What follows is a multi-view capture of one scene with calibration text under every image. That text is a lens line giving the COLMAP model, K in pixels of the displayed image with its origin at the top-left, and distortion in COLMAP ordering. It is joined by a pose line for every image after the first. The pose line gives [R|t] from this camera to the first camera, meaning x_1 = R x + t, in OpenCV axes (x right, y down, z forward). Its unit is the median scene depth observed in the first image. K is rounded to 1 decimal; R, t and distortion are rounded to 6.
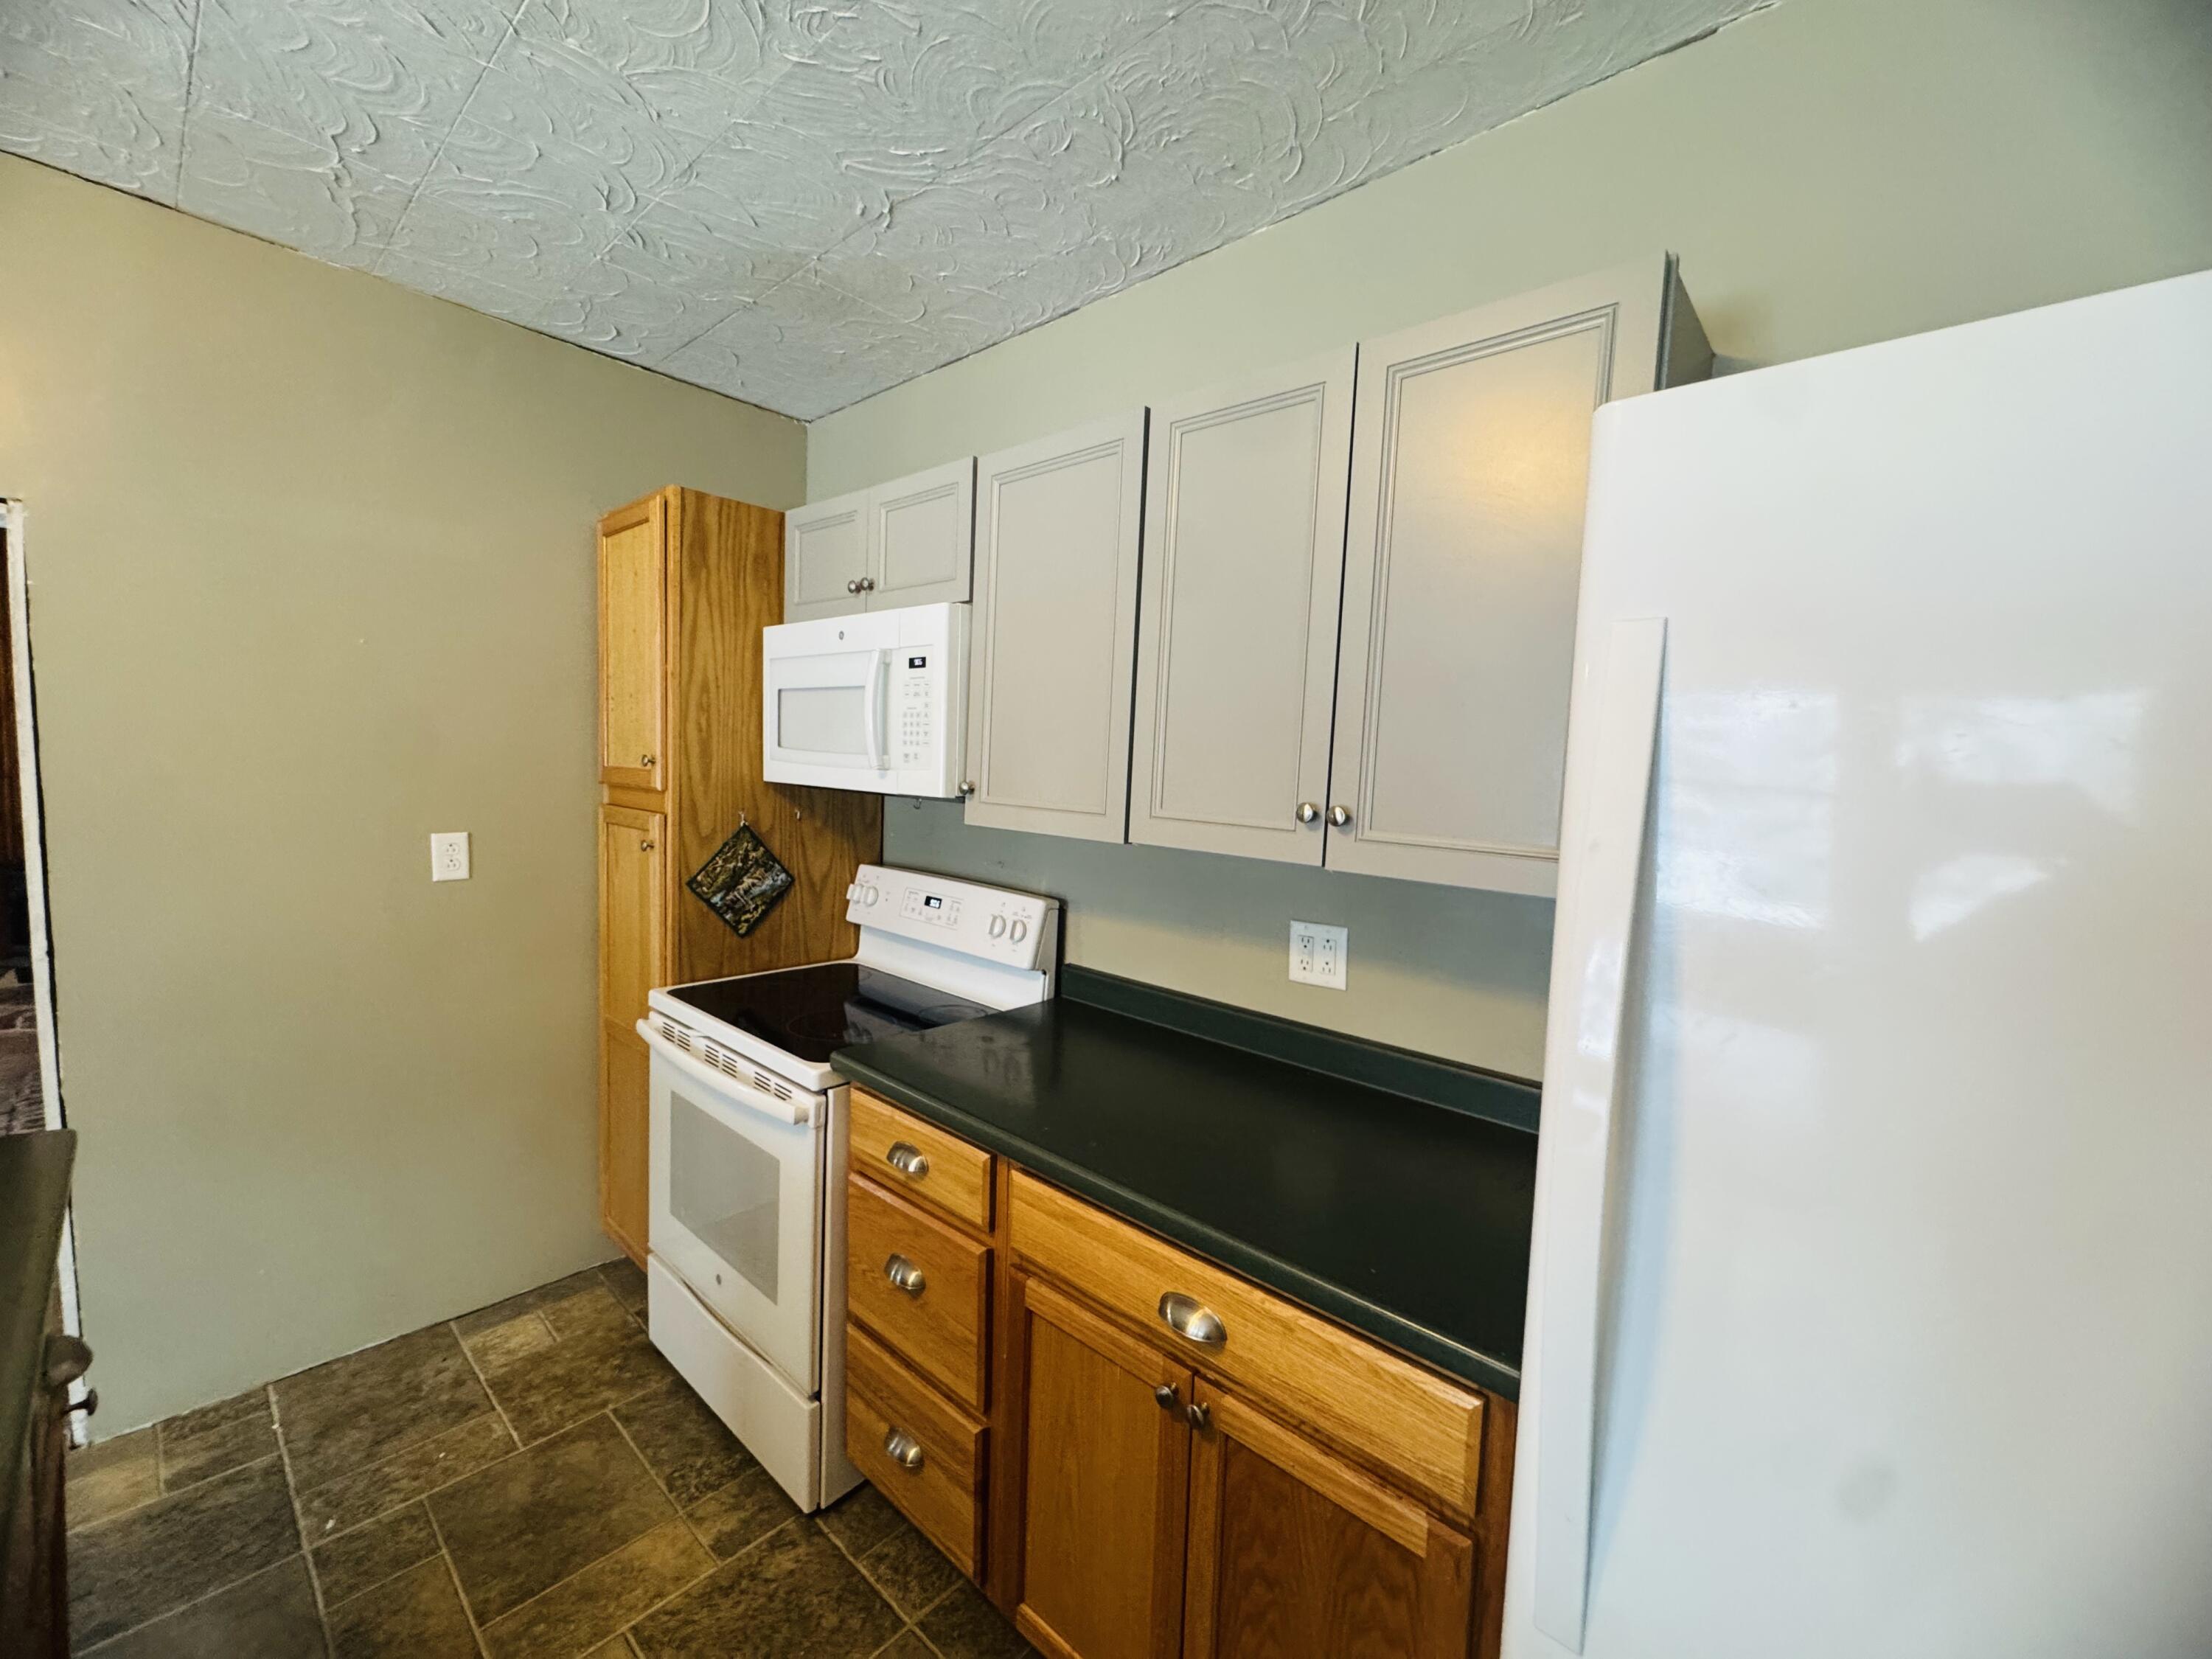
lens RADIAL K [[880.0, 0, 1110.0], [0, 880.0, 829.2], [0, 0, 1]] dist [-0.002132, -0.000096]
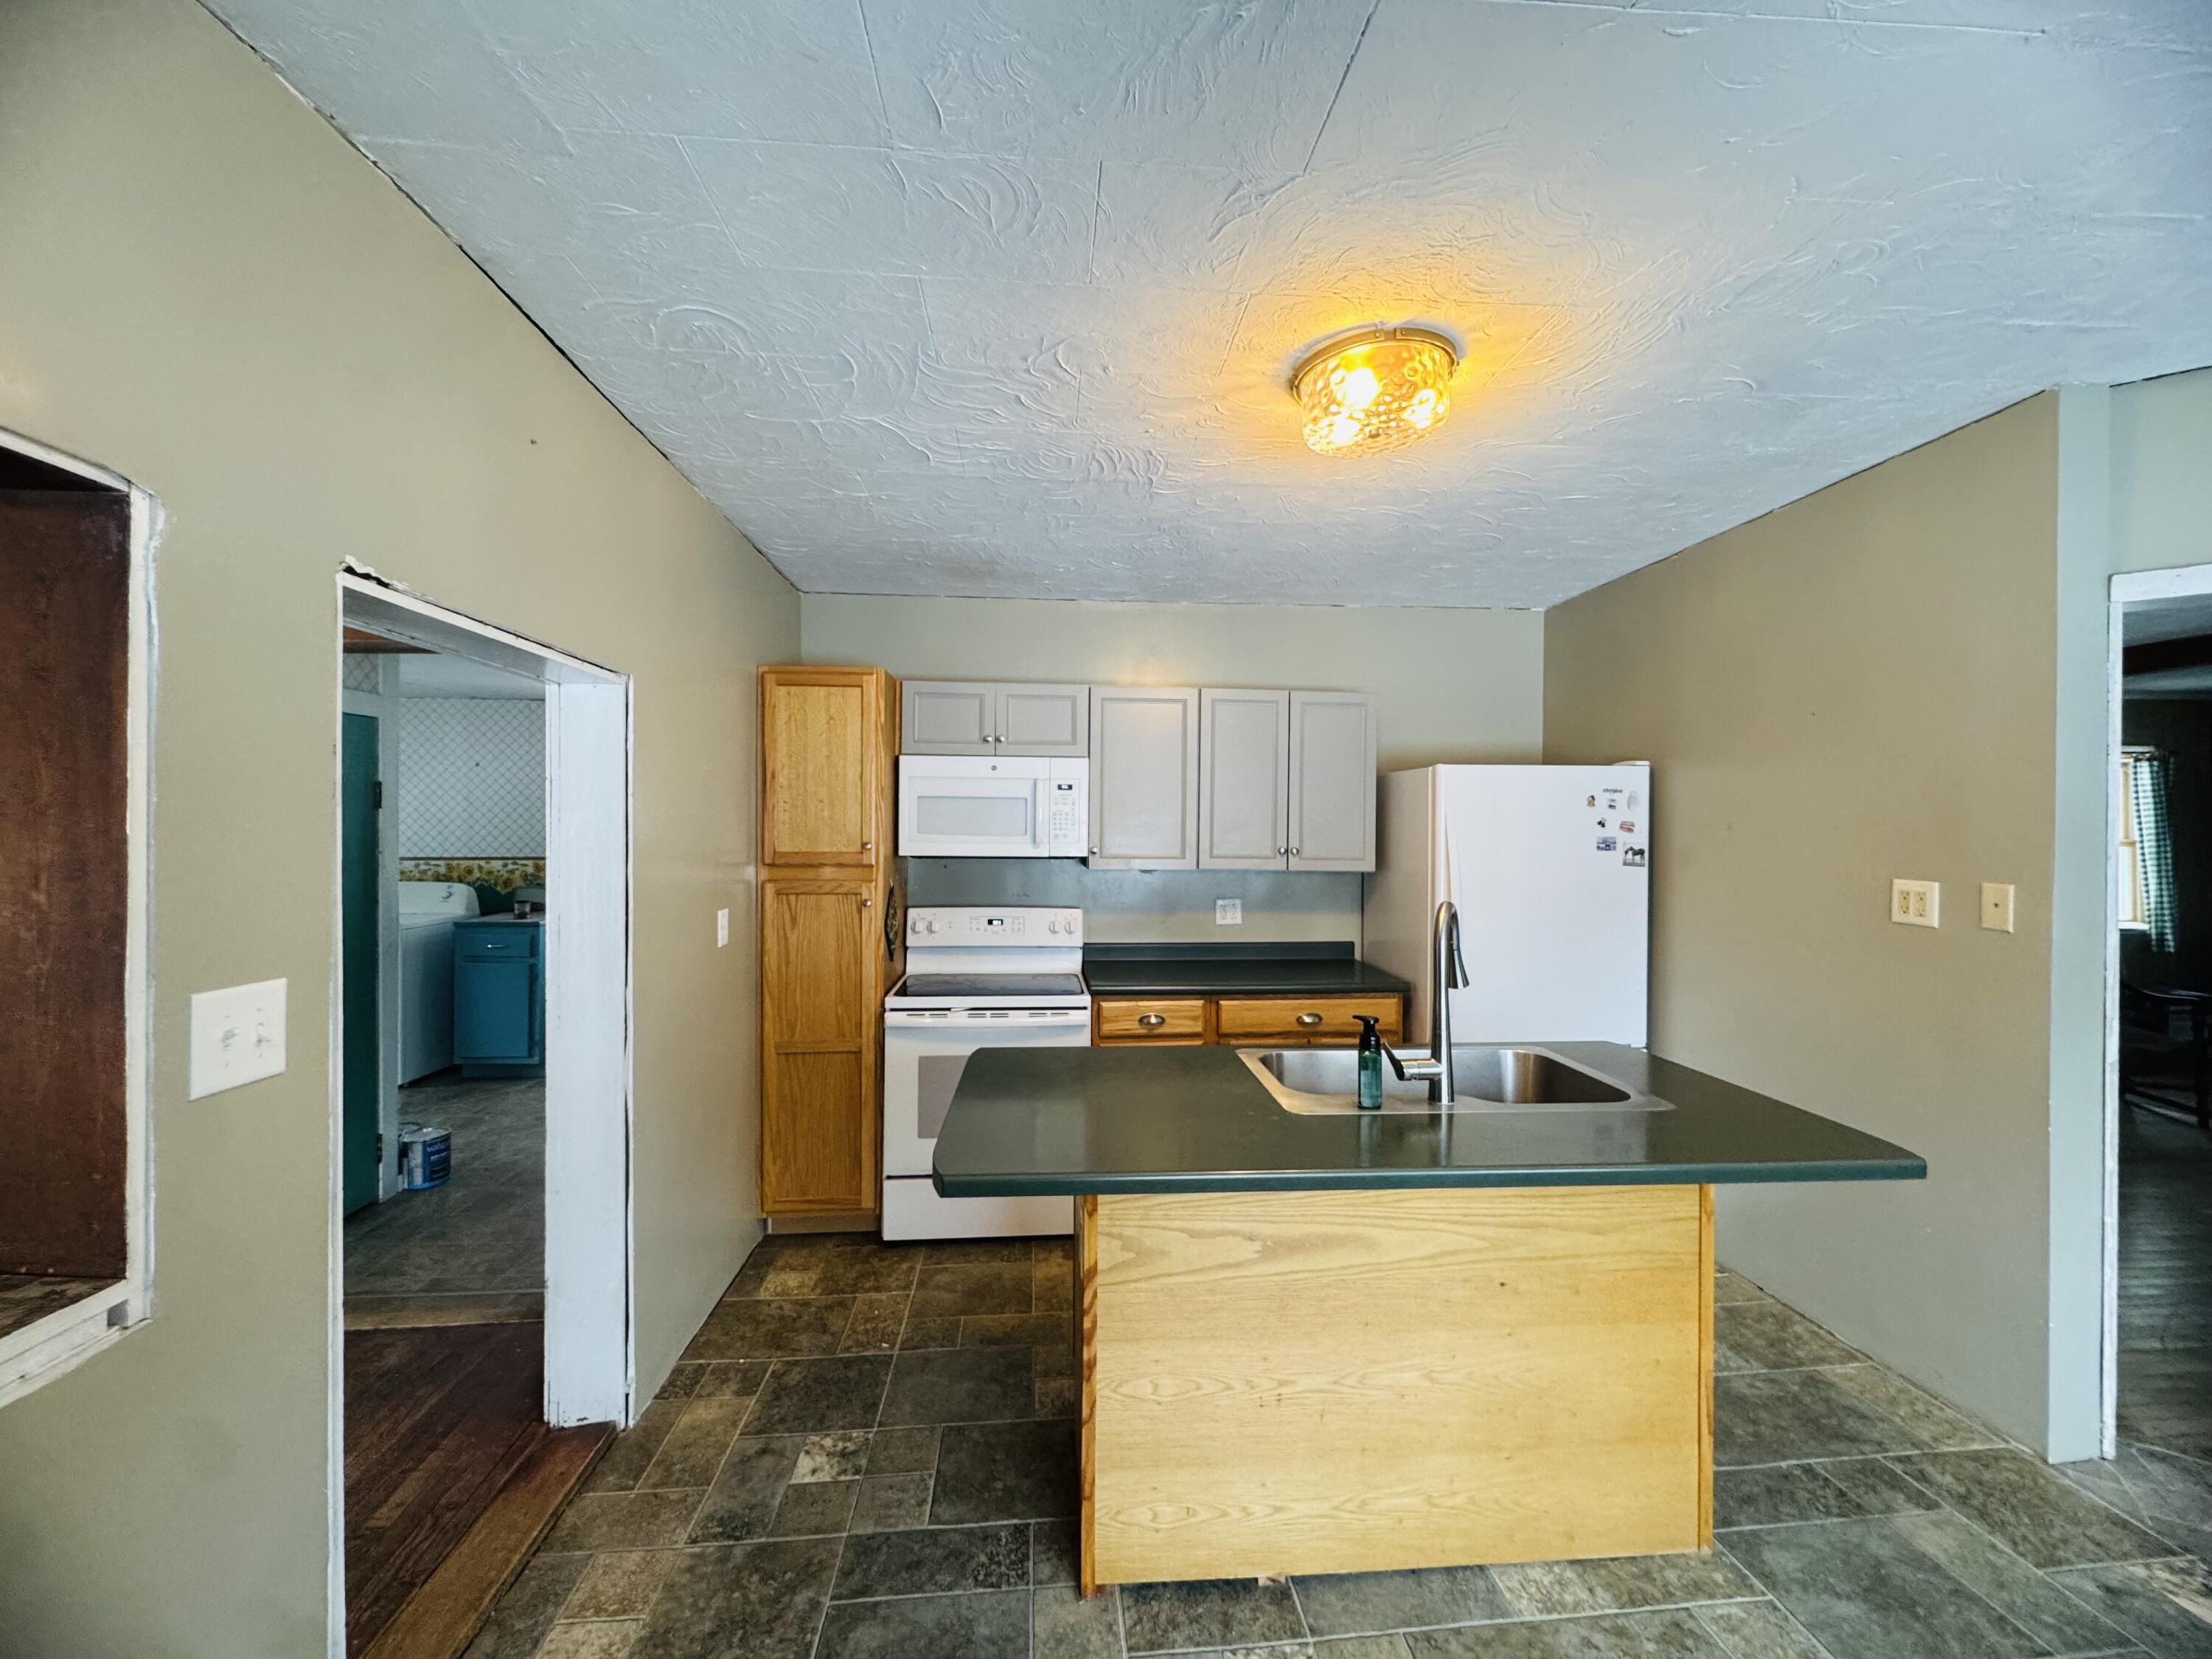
lens RADIAL K [[880.0, 0, 1097.7], [0, 880.0, 830.8], [0, 0, 1]] dist [-0.002132, -0.000096]
pose [[0.693849, -0.040105, 0.719003, -1.569662], [0.077132, 0.996843, -0.018832, -0.053929], [-0.715978, 0.068525, 0.694752, -0.381898]]
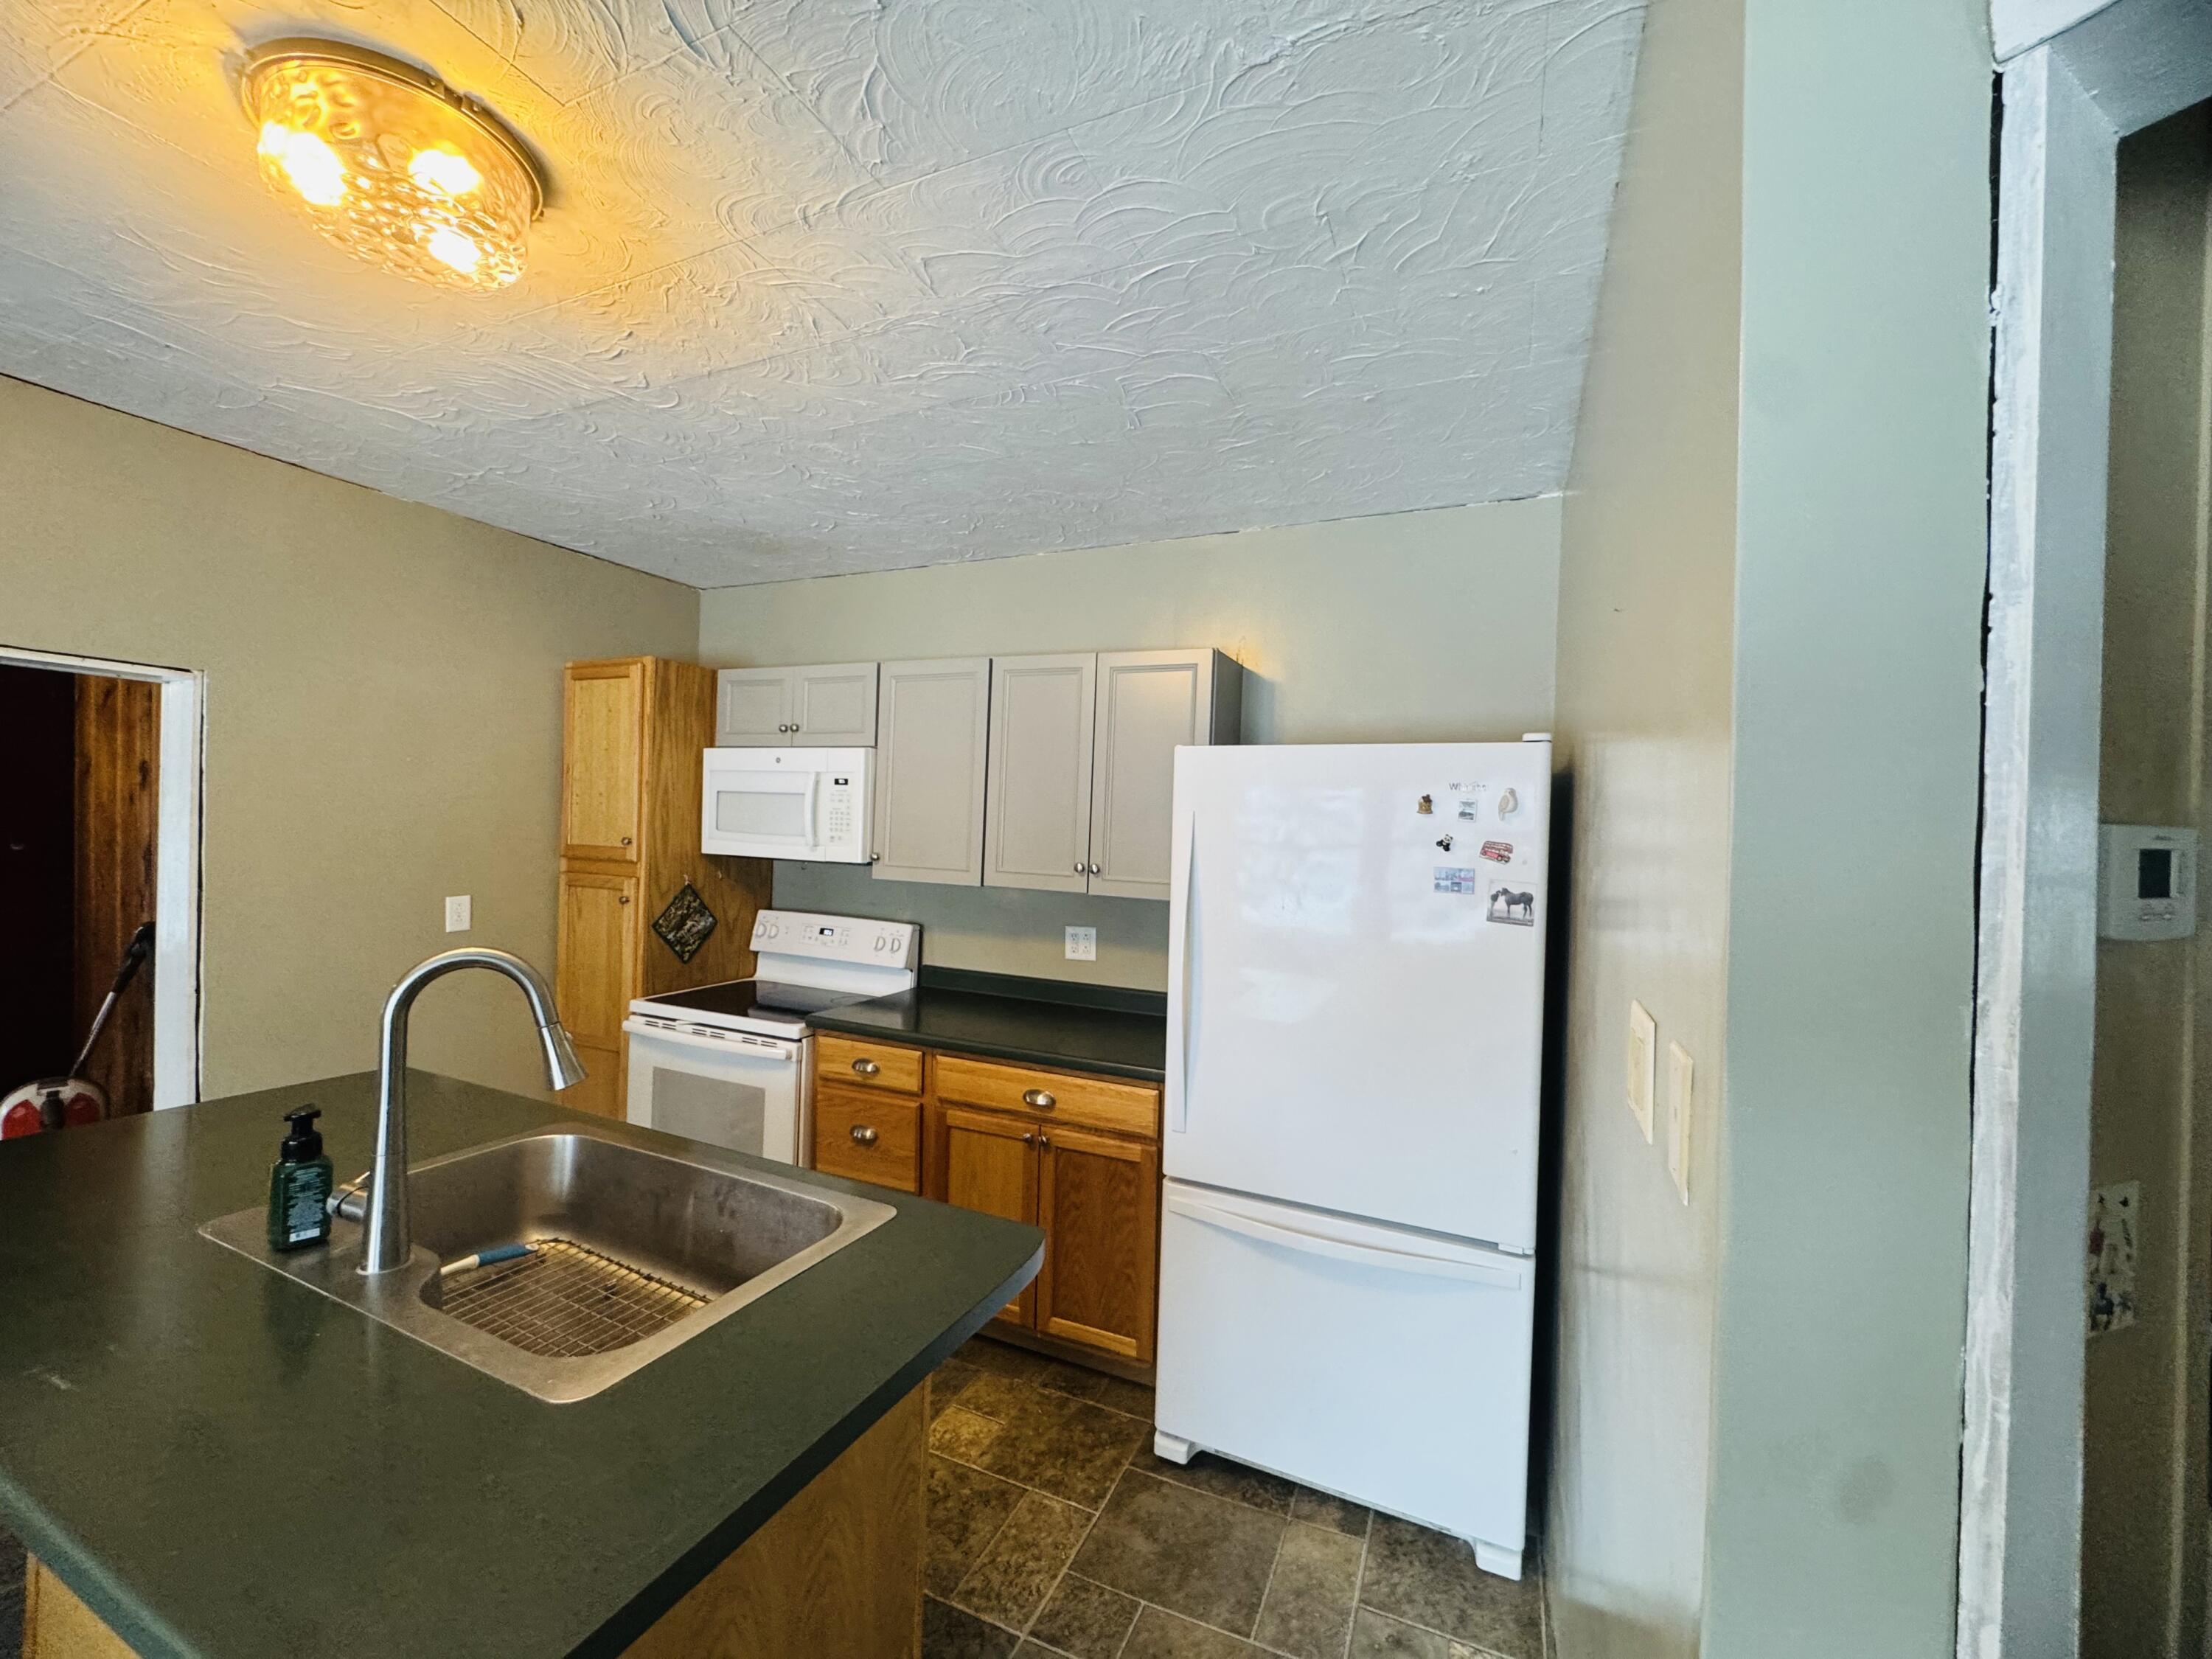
lens RADIAL K [[880.0, 0, 1105.2], [0, 880.0, 828.4], [0, 0, 1]] dist [-0.002132, -0.000096]
pose [[0.952892, -0.010554, 0.303128, -0.251418], [0.028481, 0.998092, -0.054780, 0.003234], [-0.301971, 0.060832, 0.951374, -0.728851]]
